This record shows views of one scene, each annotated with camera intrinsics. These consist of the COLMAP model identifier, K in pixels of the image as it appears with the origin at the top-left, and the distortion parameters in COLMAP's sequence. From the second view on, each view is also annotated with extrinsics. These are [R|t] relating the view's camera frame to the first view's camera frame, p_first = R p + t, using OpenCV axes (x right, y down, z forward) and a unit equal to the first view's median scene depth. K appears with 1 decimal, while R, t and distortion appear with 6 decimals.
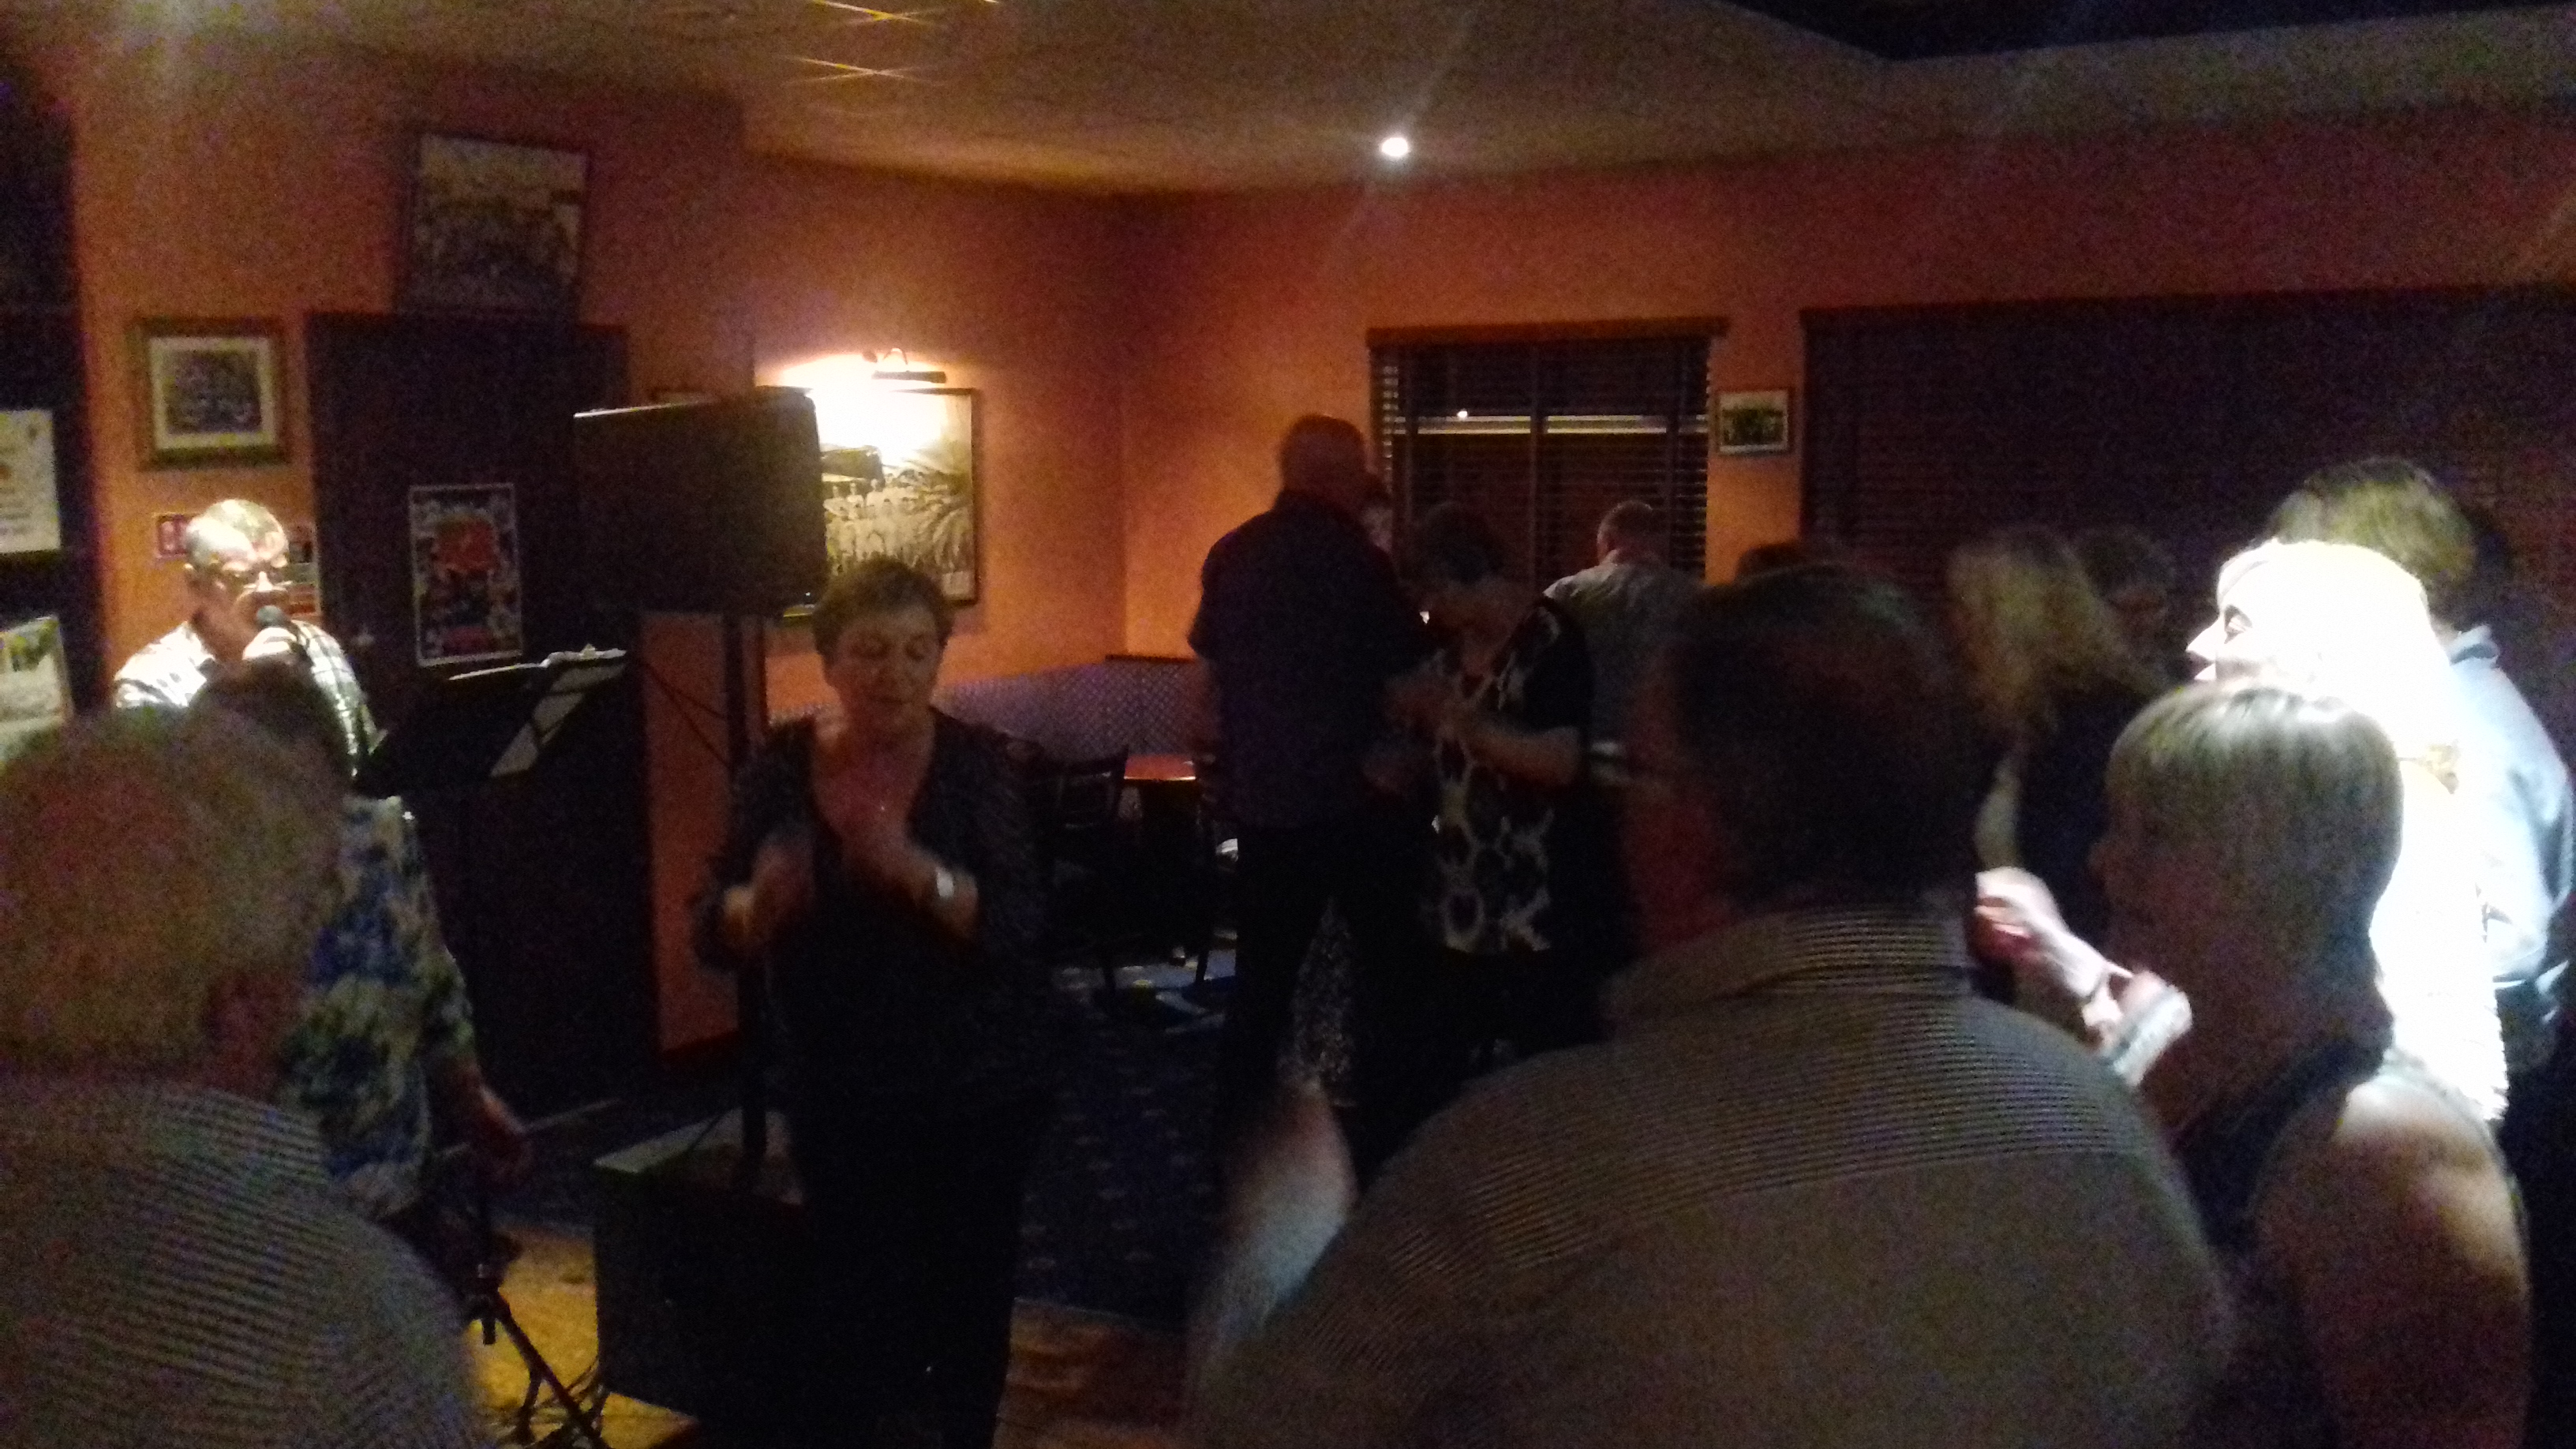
lens RADIAL K [[2350.9, 0, 1290.7], [0, 2350.9, 746.4], [0, 0, 1]] dist [0.048051, -0.107028]
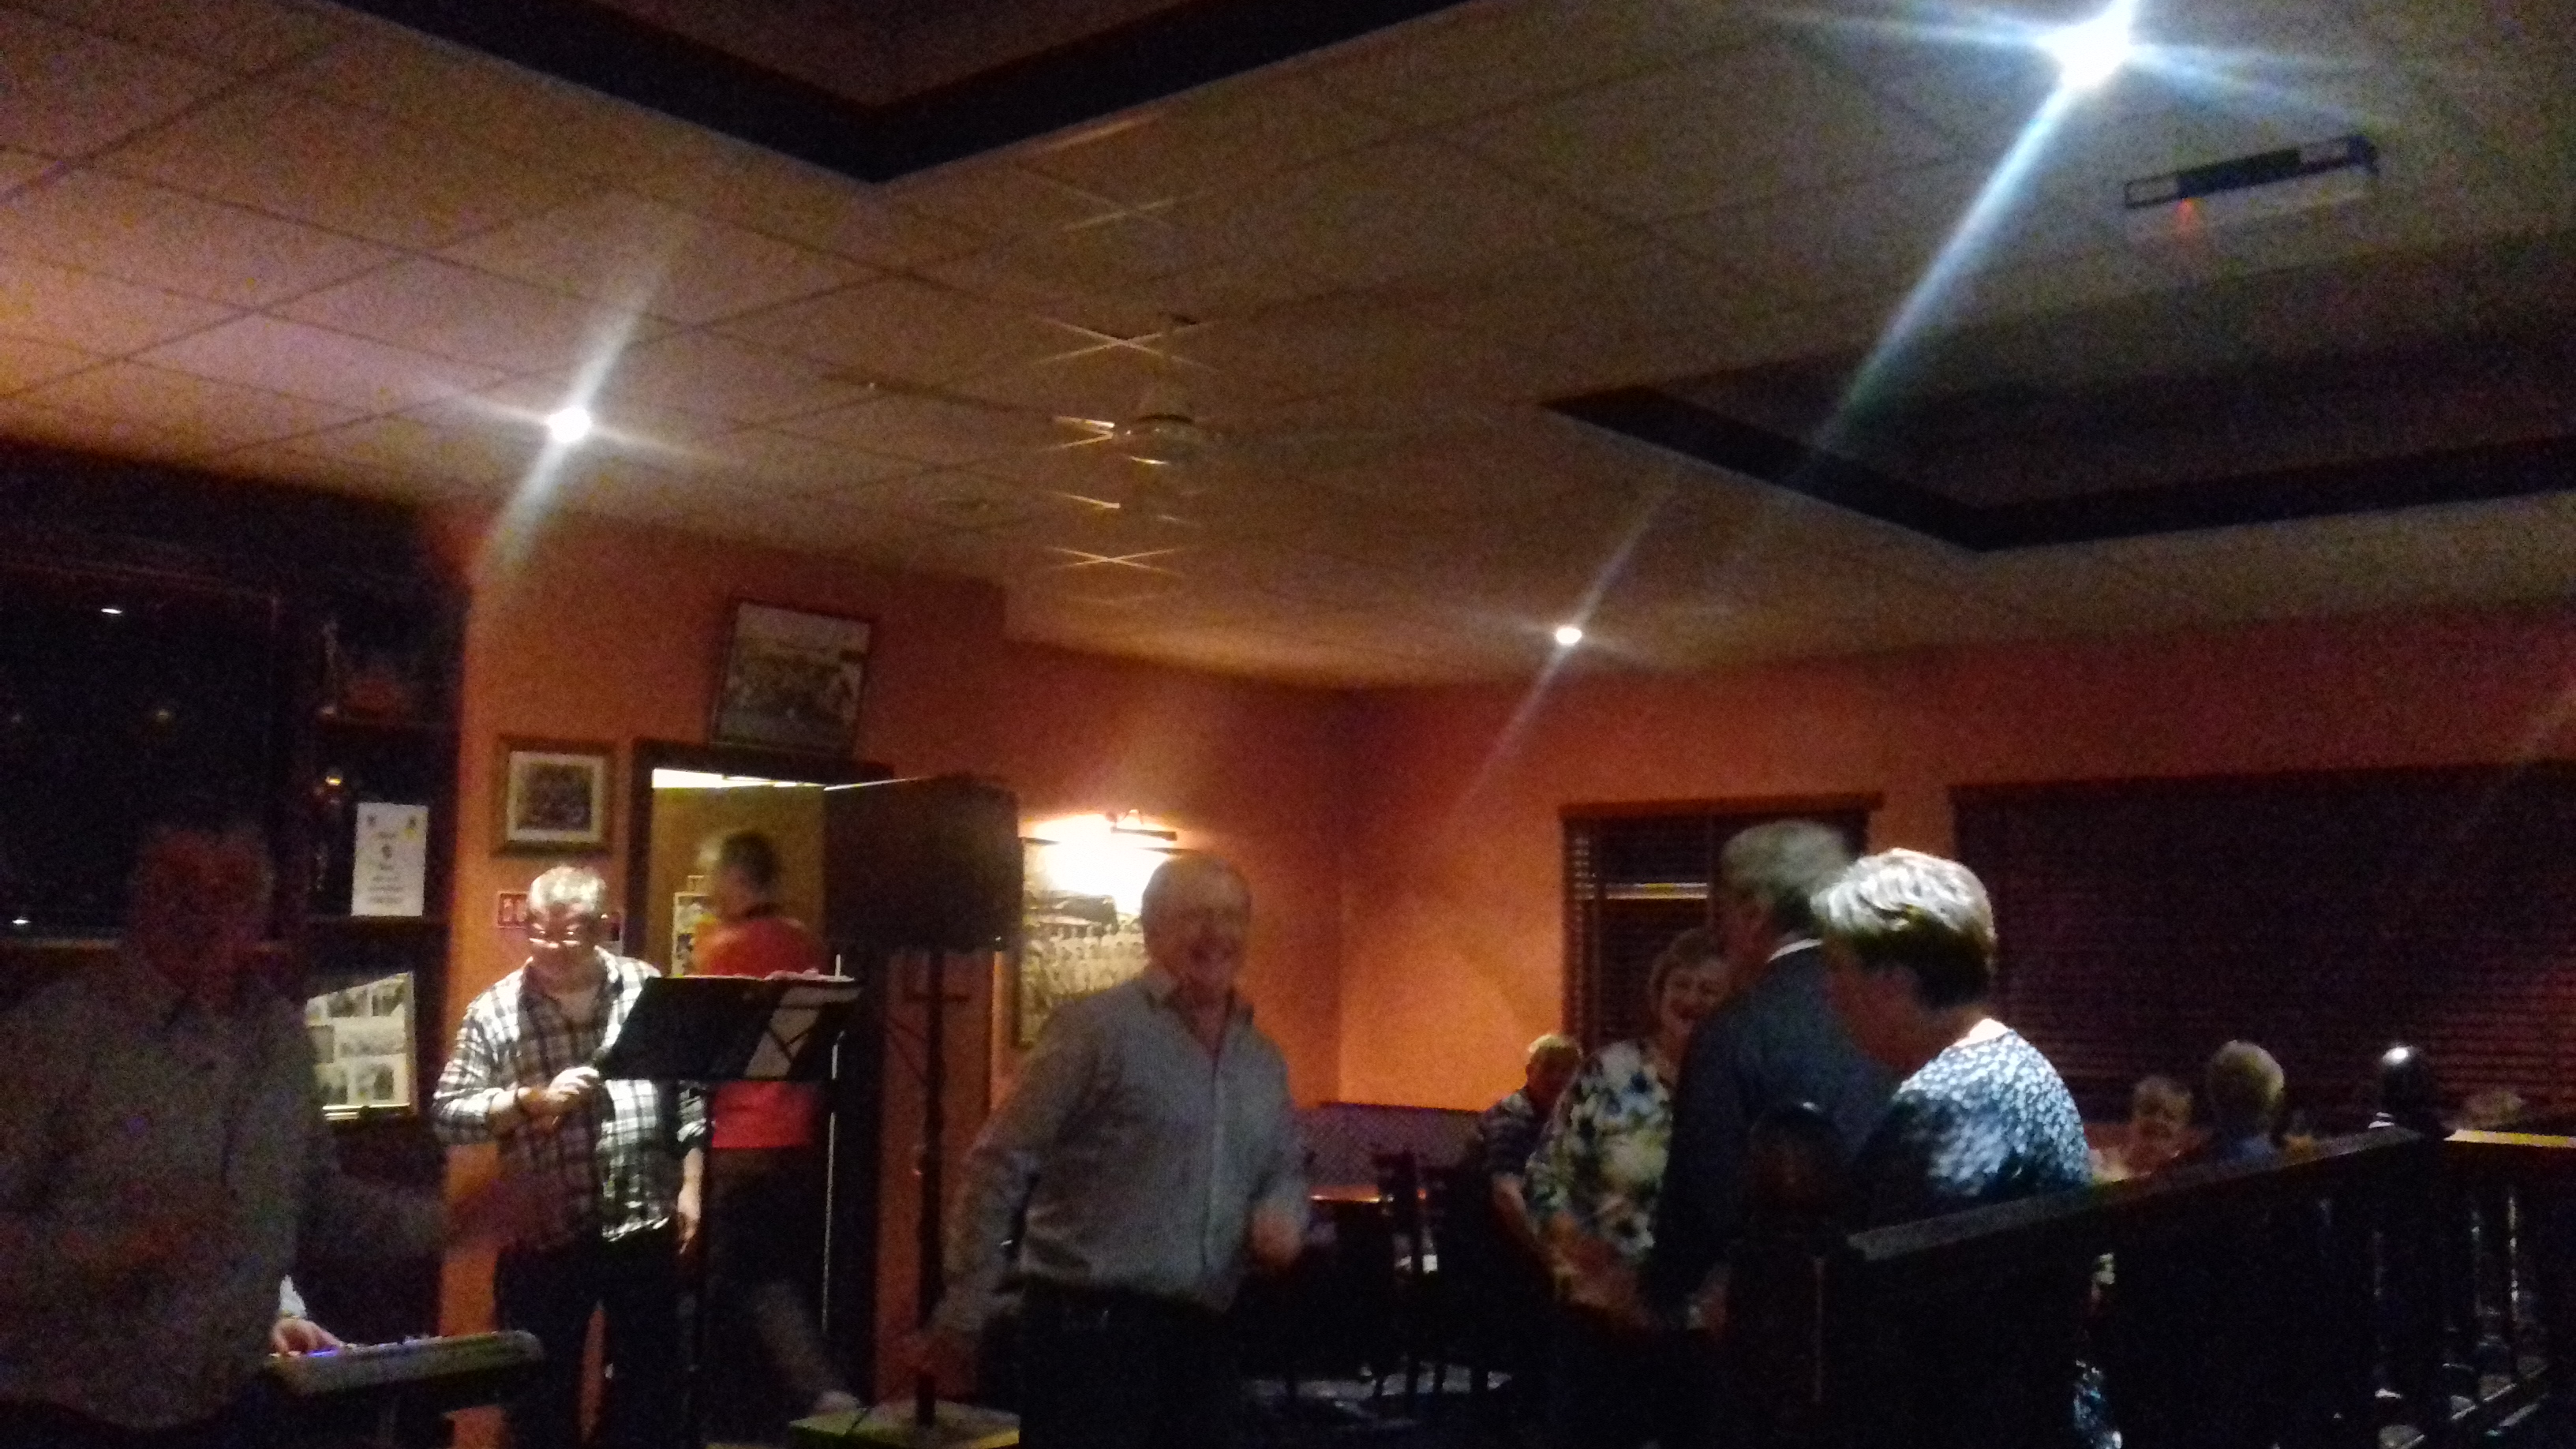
lens RADIAL K [[2350.9, 0, 1284.8], [0, 2350.9, 717.9], [0, 0, 1]] dist [0.048051, -0.107028]
pose [[0.991744, 0.009979, -0.127846, 0.069635], [-0.040153, 0.970999, -0.235687, 0.074443], [0.121786, 0.238875, 0.963383, -0.132893]]
